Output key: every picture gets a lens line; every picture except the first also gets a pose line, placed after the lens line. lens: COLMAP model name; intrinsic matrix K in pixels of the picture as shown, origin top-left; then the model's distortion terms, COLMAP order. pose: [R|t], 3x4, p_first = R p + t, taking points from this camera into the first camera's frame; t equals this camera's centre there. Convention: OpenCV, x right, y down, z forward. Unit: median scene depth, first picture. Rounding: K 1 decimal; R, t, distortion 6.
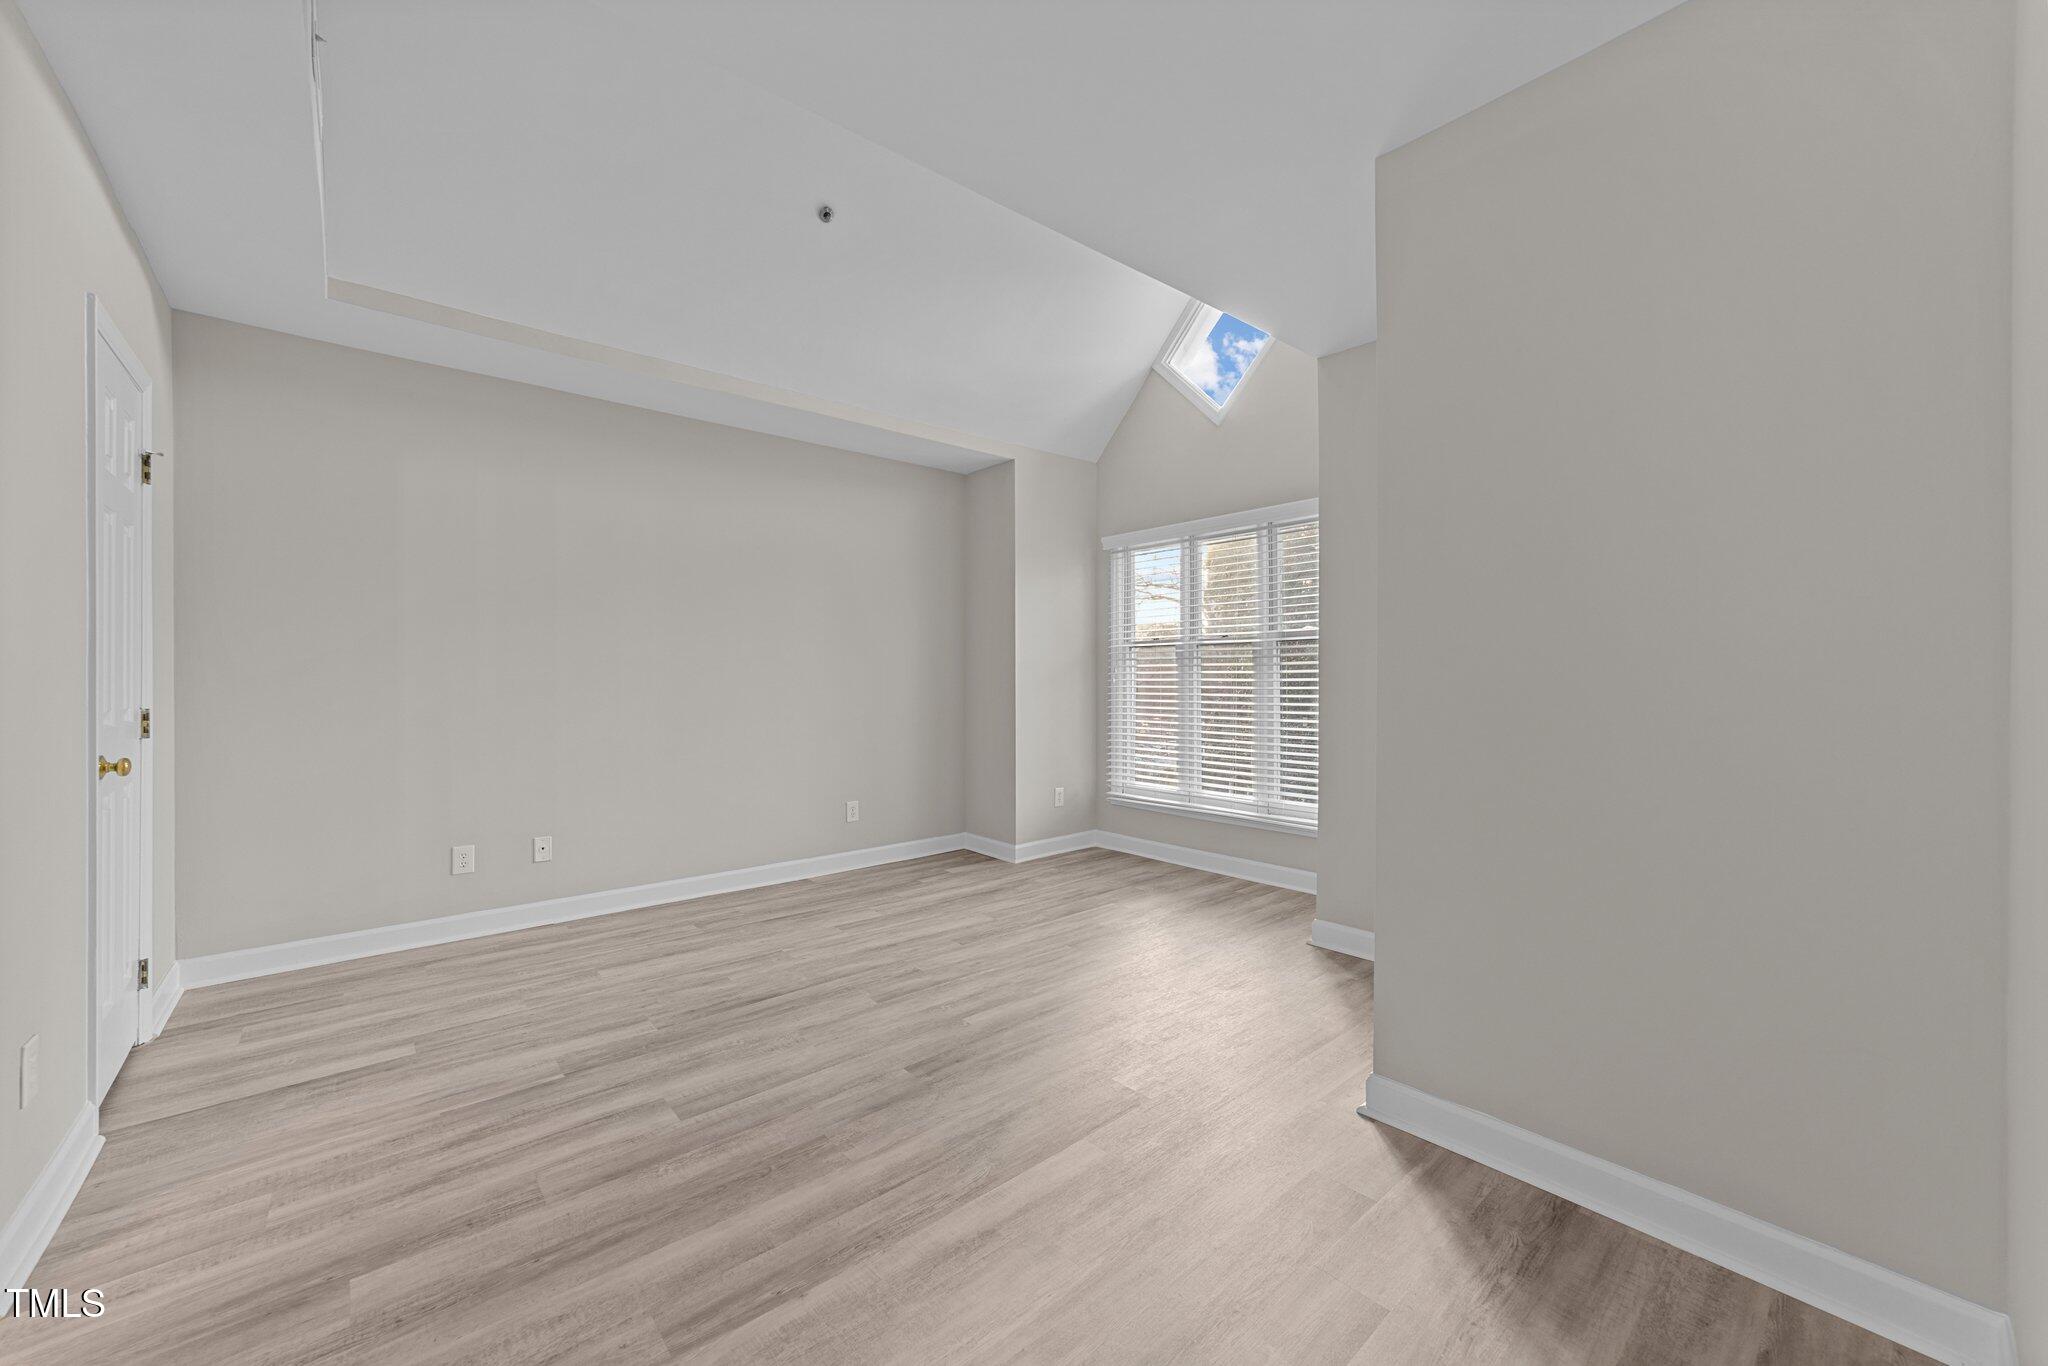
lens RADIAL K [[784.6, 0, 1027.3], [0, 784.6, 673.8], [0, 0, 1]] dist [-0.015240, 0.007020]
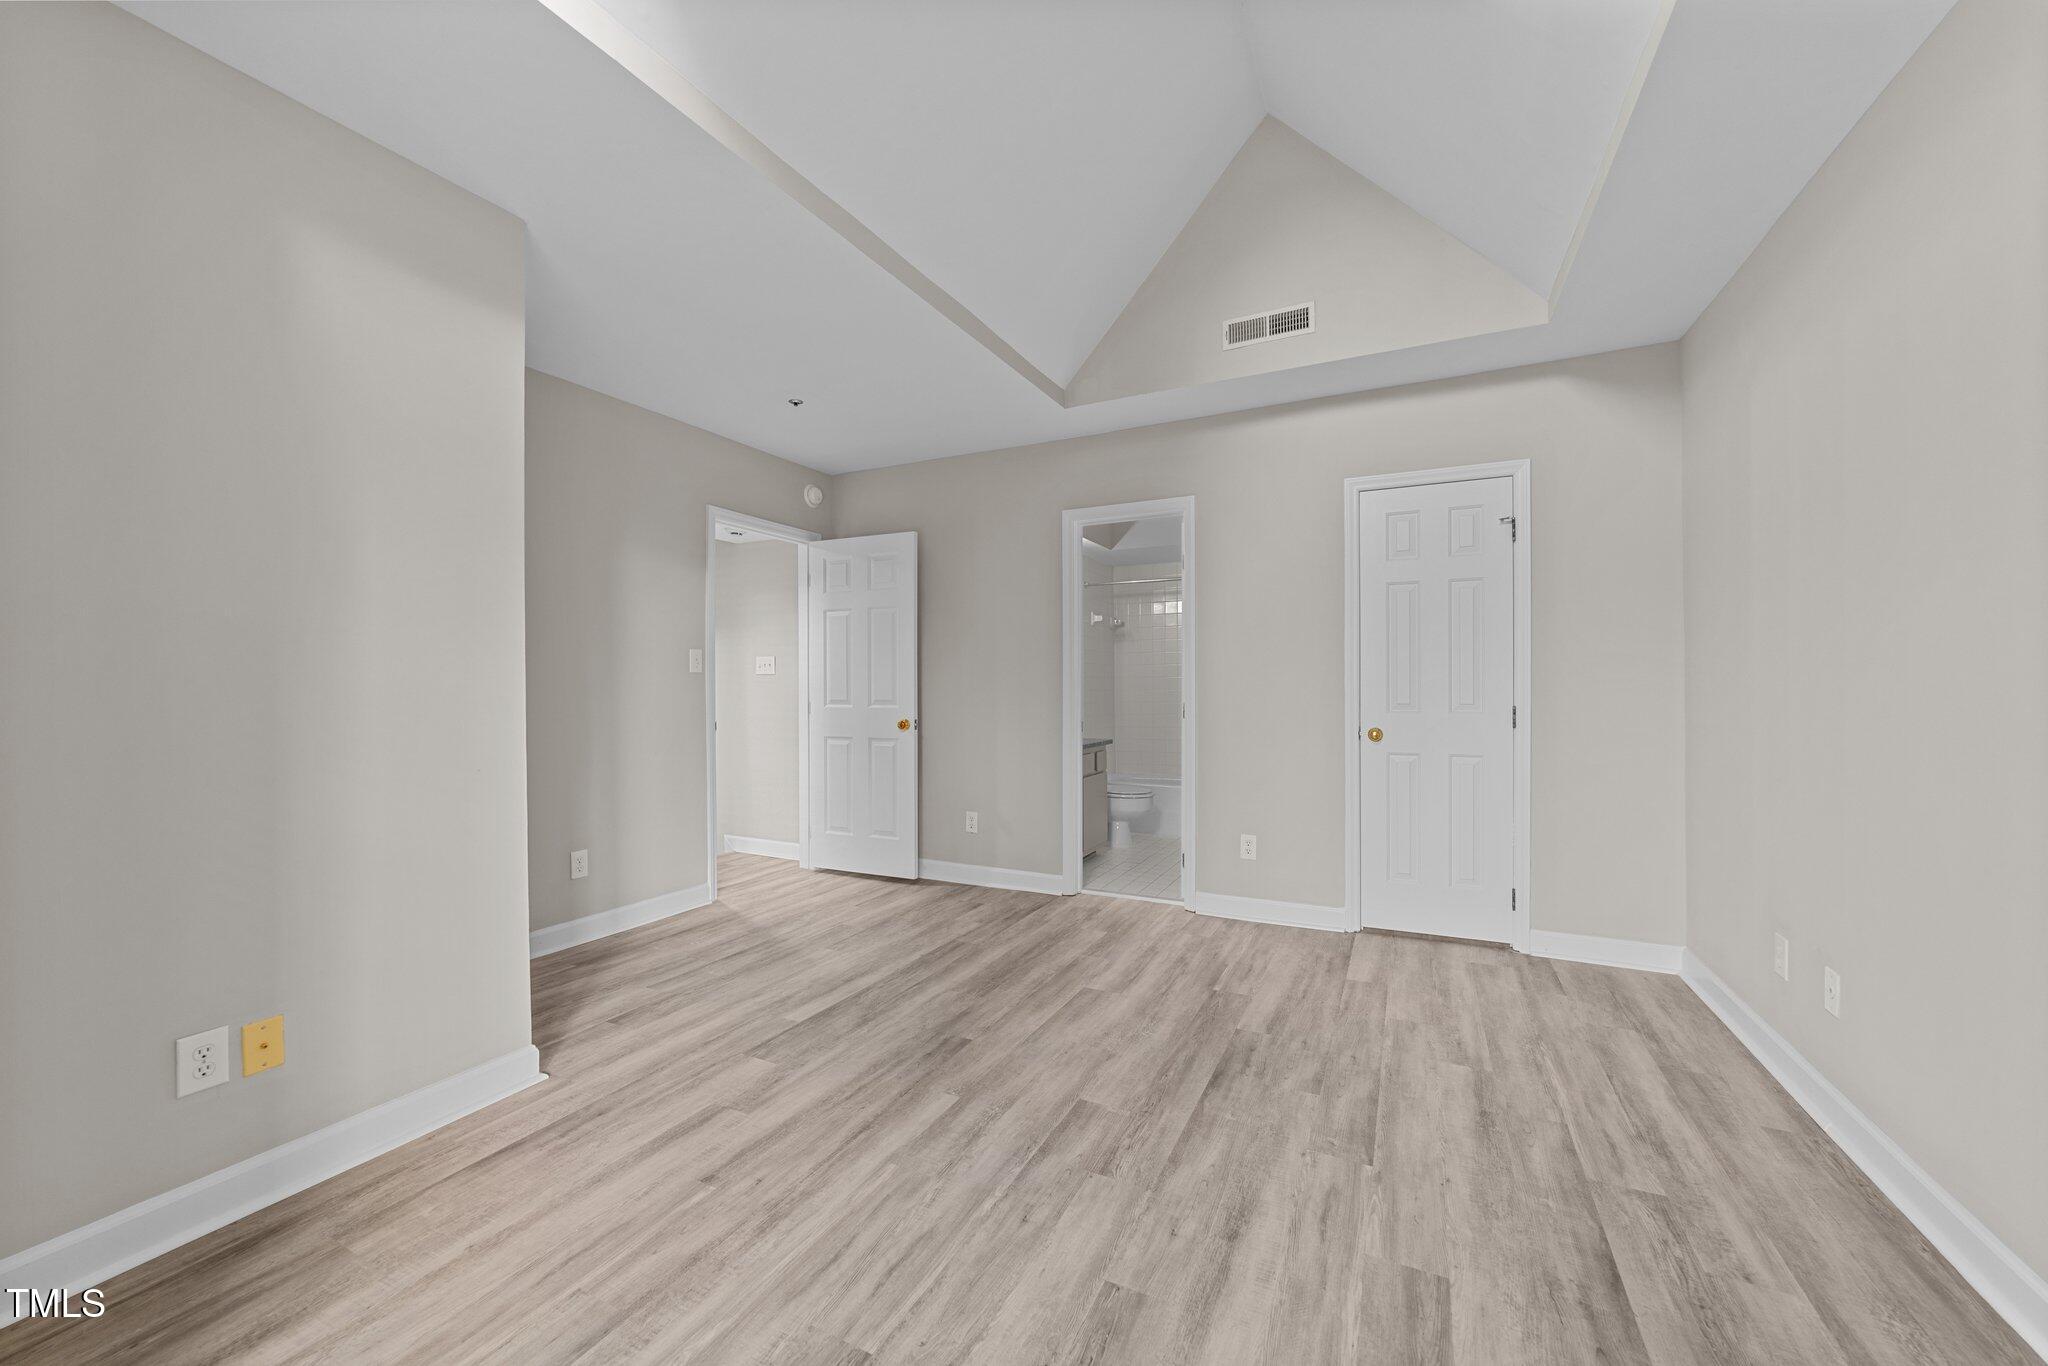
lens RADIAL K [[784.6, 0, 1026.2], [0, 784.6, 698.1], [0, 0, 1]] dist [-0.015240, 0.007020]
pose [[-0.926261, 0.010748, -0.376730, 0.139191], [0.006983, 0.999911, 0.011359, 0.007261], [0.376819, 0.007891, -0.926253, 1.559557]]
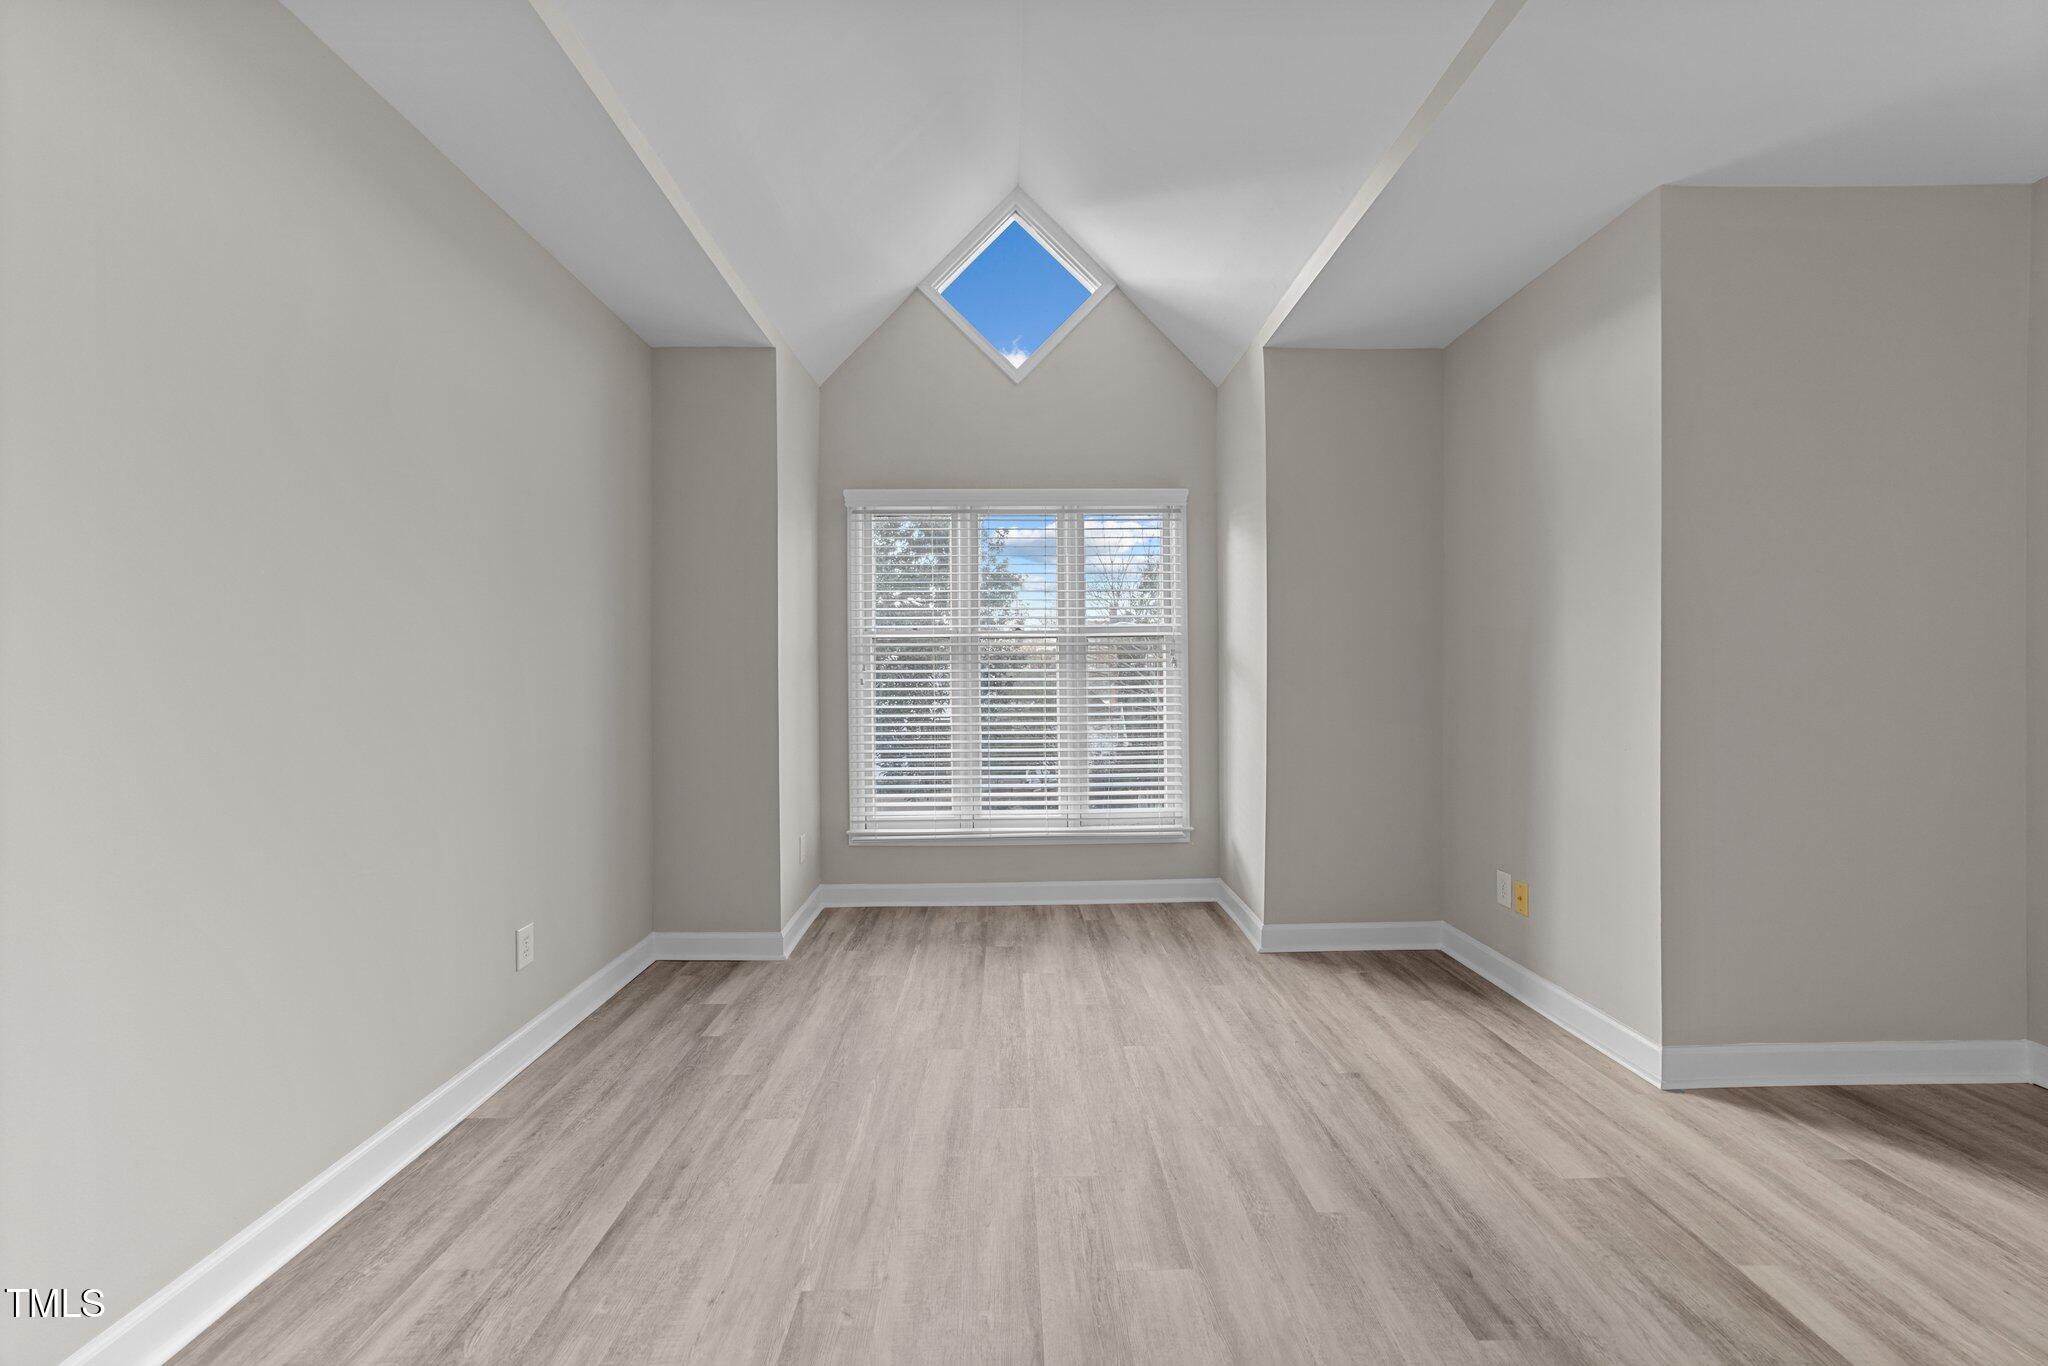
lens RADIAL K [[784.6, 0, 1033.6], [0, 784.6, 669.7], [0, 0, 1]] dist [-0.015240, 0.007020]
pose [[0.635658, 0.003323, 0.771964, -0.627551], [0.000930, 0.999987, -0.005070, 0.002076], [-0.771970, 0.003940, 0.635647, 0.672344]]
